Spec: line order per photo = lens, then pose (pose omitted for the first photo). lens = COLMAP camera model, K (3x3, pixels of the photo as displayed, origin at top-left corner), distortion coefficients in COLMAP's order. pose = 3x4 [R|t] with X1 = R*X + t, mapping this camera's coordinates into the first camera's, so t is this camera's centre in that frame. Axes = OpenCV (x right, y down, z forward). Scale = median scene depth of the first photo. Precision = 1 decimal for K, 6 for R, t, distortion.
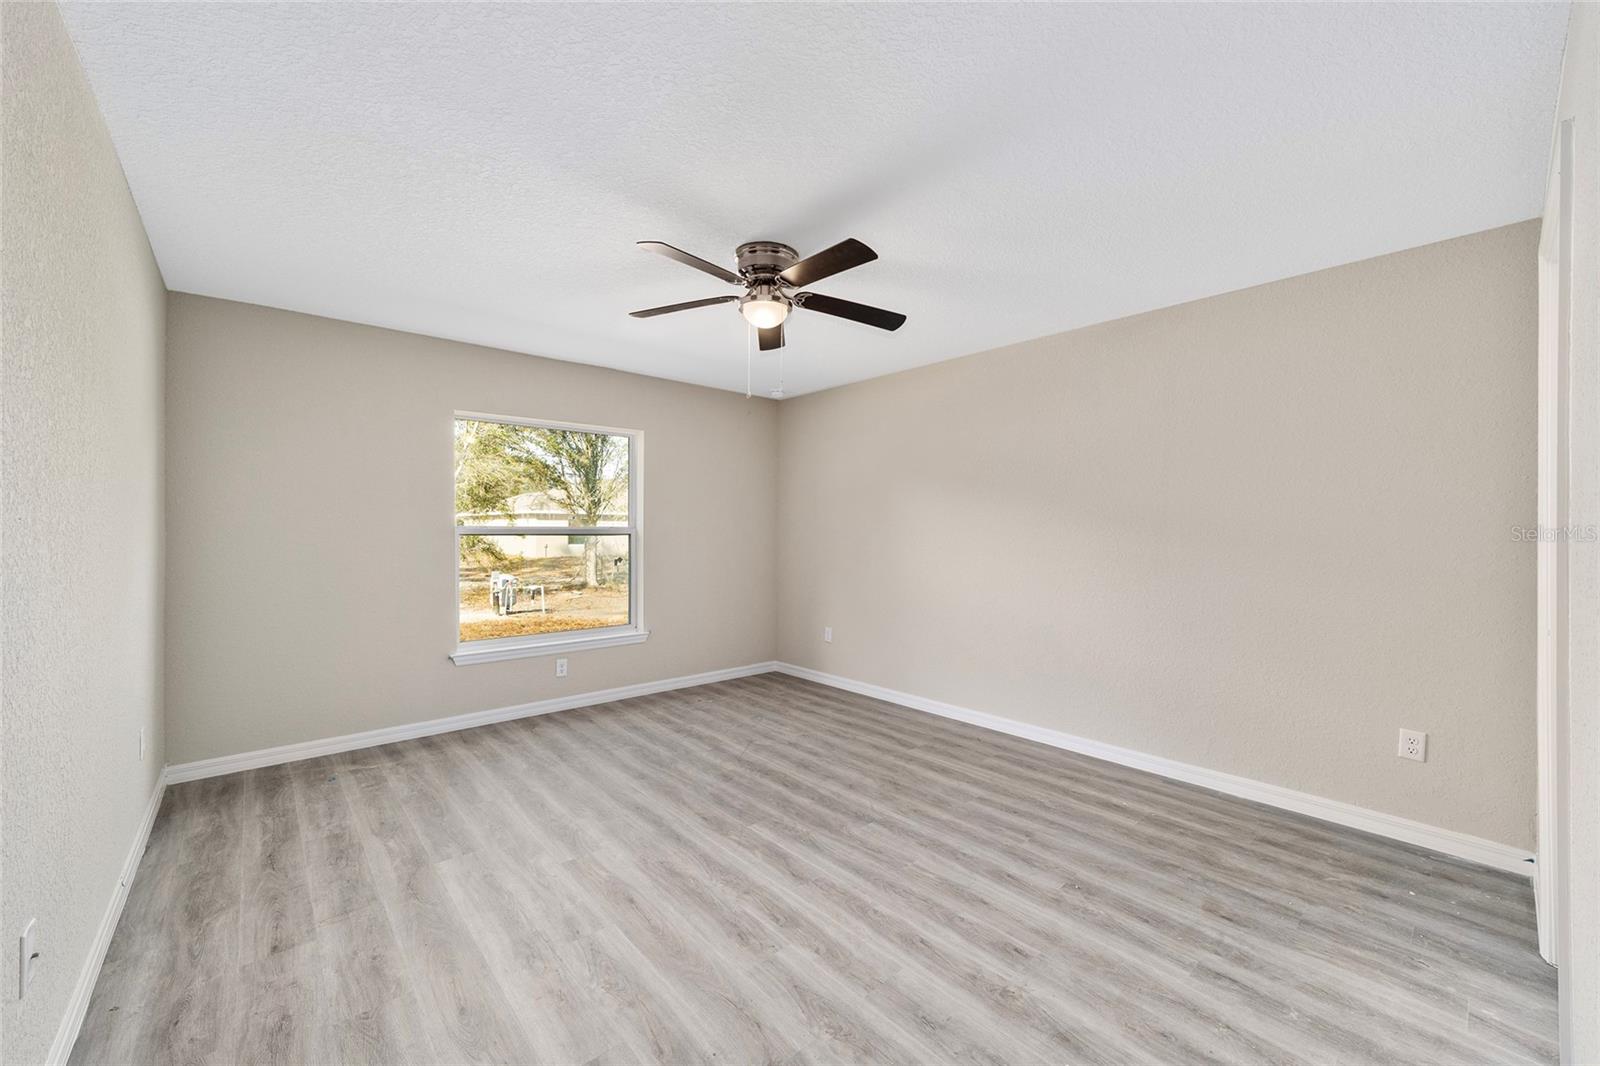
lens RADIAL K [[612.7, 0, 800.4], [0, 612.7, 536.8], [0, 0, 1]] dist [-0.016342, 0.008716]
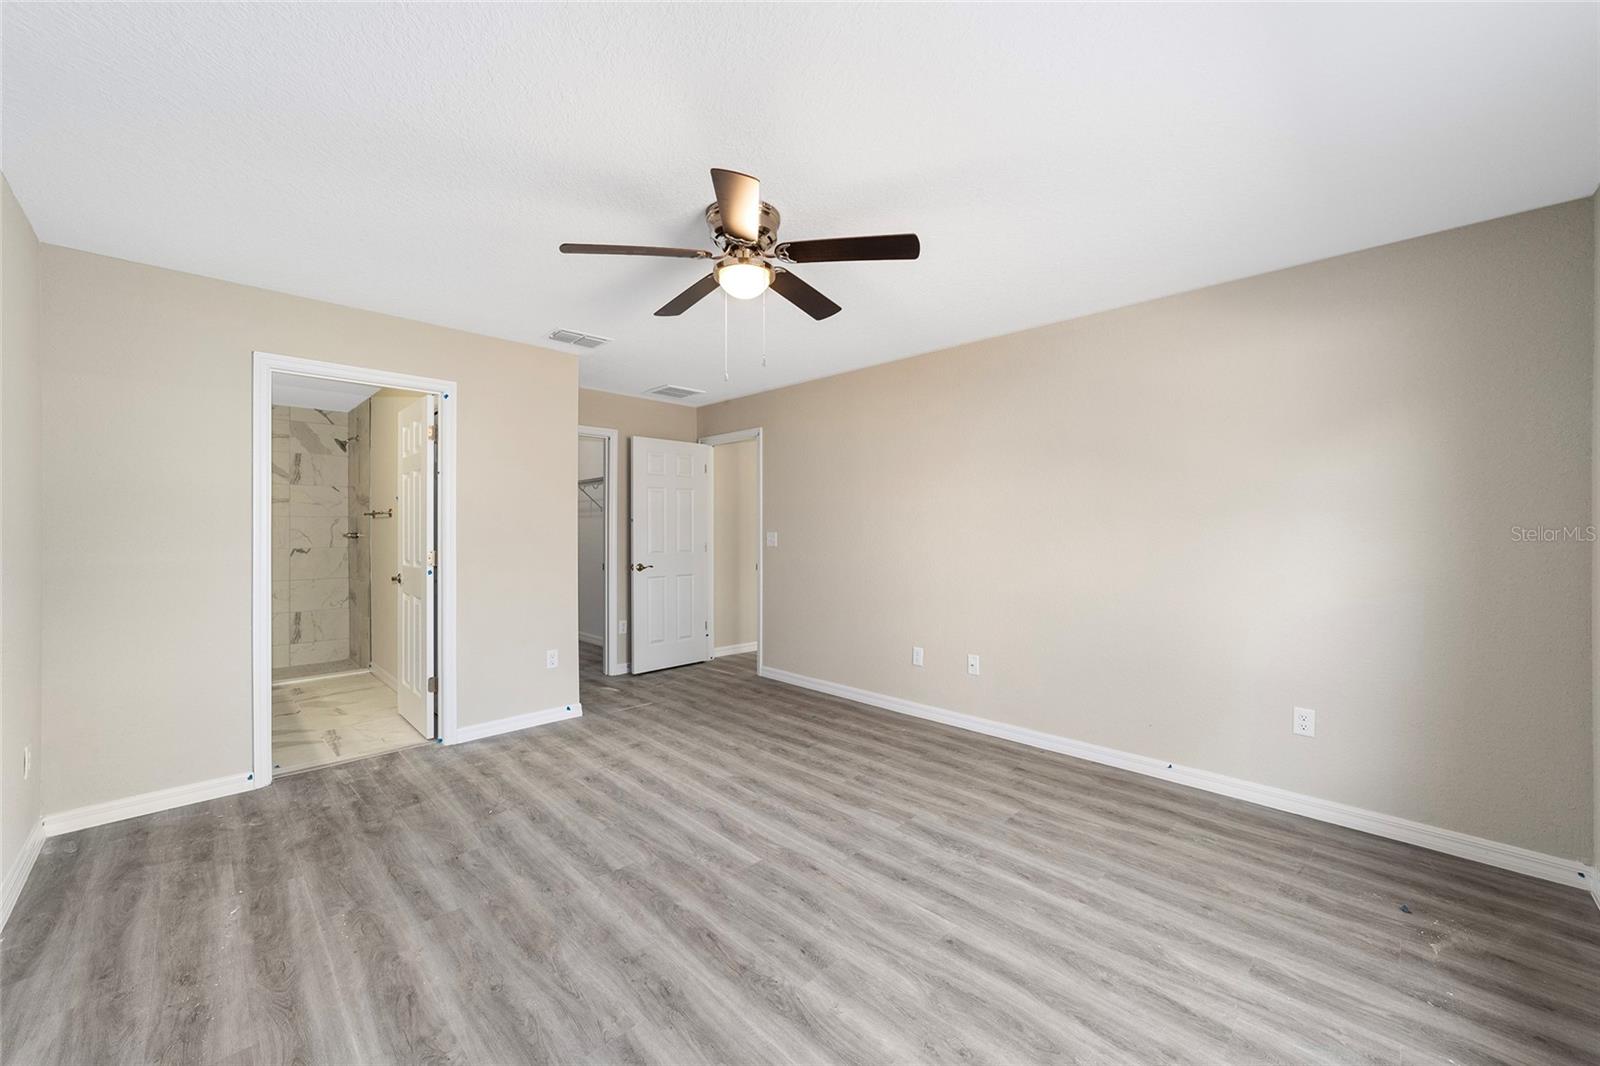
lens RADIAL K [[612.7, 0, 800.4], [0, 612.7, 536.8], [0, 0, 1]] dist [-0.016342, 0.008716]
pose [[-0.998547, -0.003559, -0.053771, -0.097817], [-0.004876, 0.999691, 0.024377, -0.020658], [0.053667, 0.024604, -0.998256, 1.968414]]
